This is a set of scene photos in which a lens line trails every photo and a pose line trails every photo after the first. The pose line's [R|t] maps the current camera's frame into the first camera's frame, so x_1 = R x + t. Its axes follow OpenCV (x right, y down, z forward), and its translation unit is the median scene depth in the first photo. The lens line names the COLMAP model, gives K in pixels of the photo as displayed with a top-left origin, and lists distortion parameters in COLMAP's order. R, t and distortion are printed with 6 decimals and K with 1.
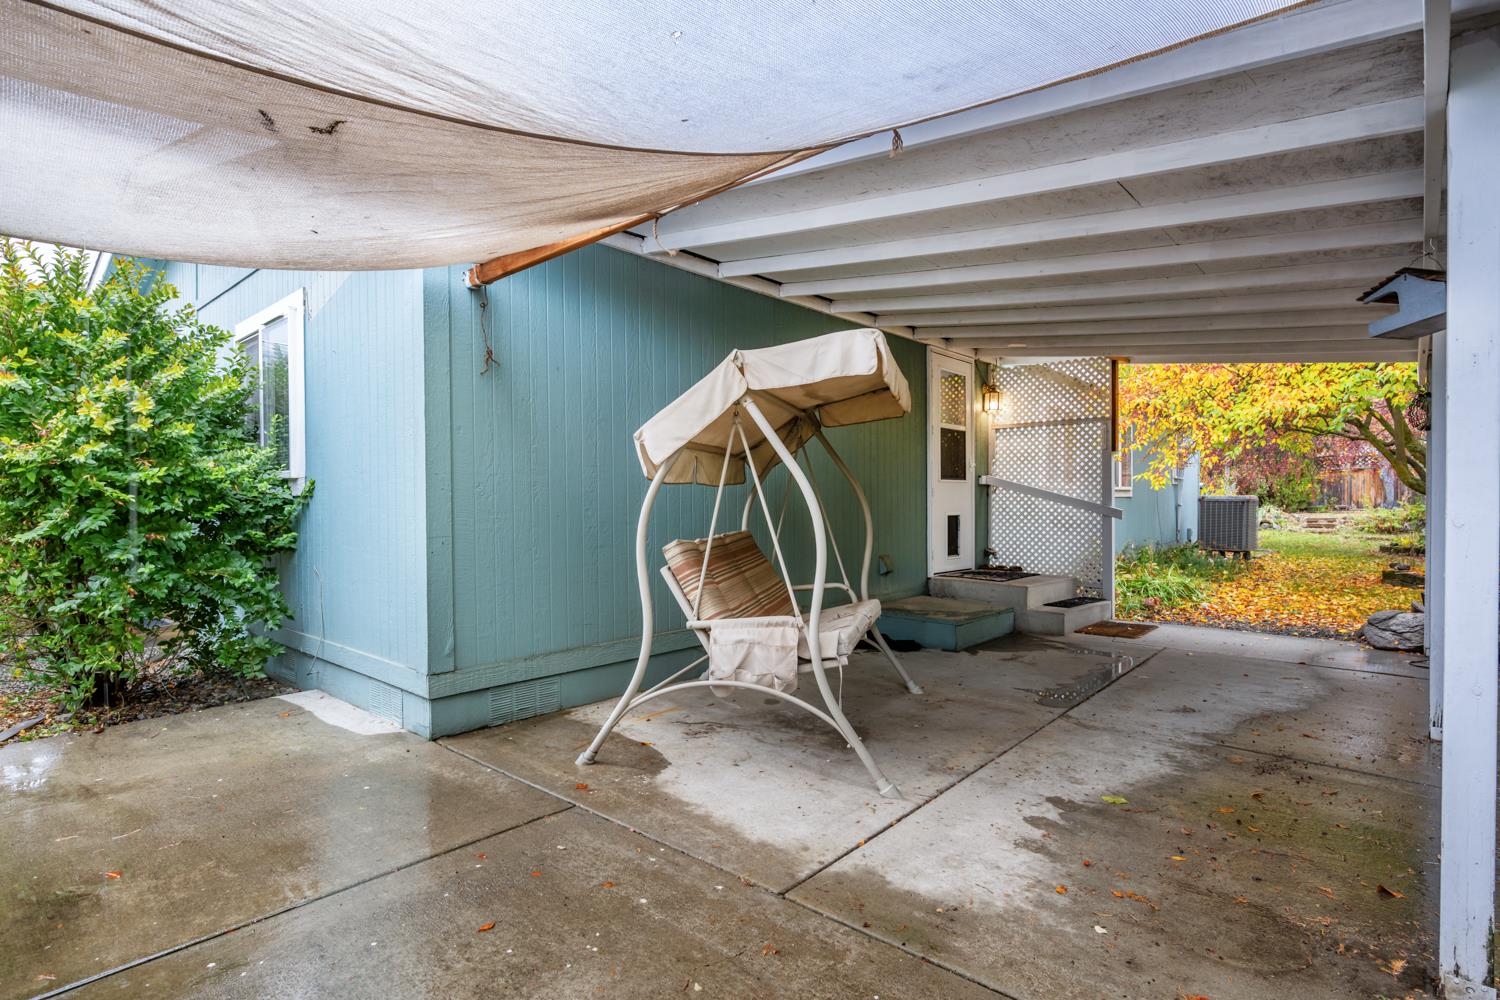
lens RADIAL K [[776.7, 0, 751.7], [0, 776.7, 506.1], [0, 0, 1]] dist [-0.000802, -0.000009]
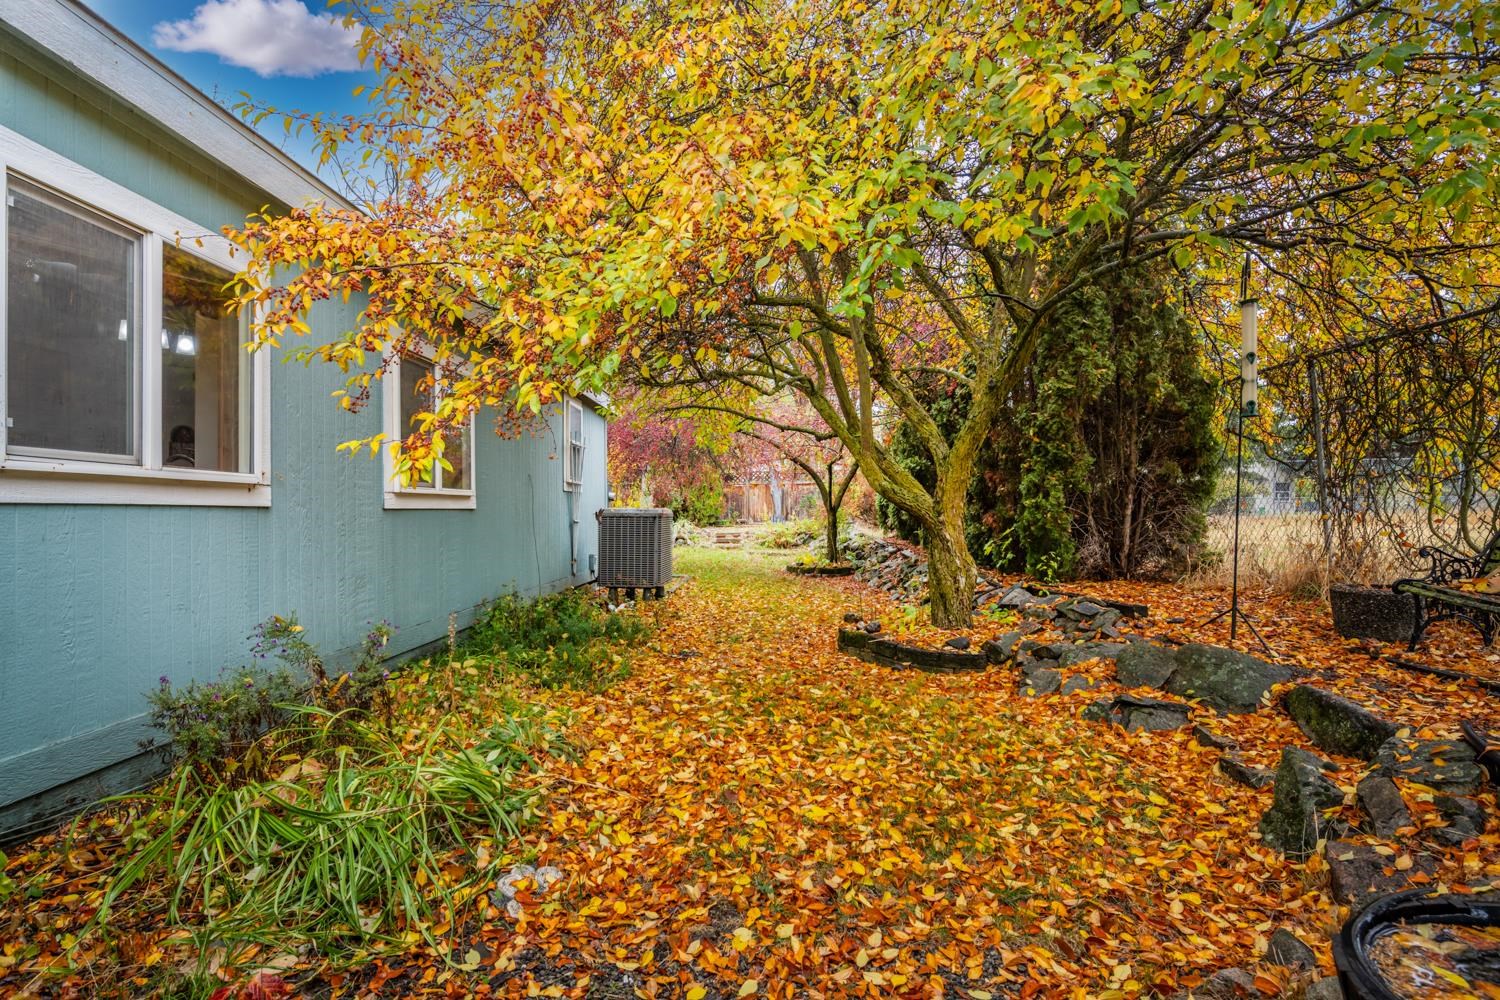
lens RADIAL K [[736.8, 0, 749.4], [0, 736.8, 505.9], [0, 0, 1]] dist [-0.000051, 0.000002]
pose [[0.777439, 0.008655, 0.628899, 0.185211], [0.002368, 0.999858, -0.016688, -0.002897], [-0.628954, 0.014463, 0.777308, 0.282861]]
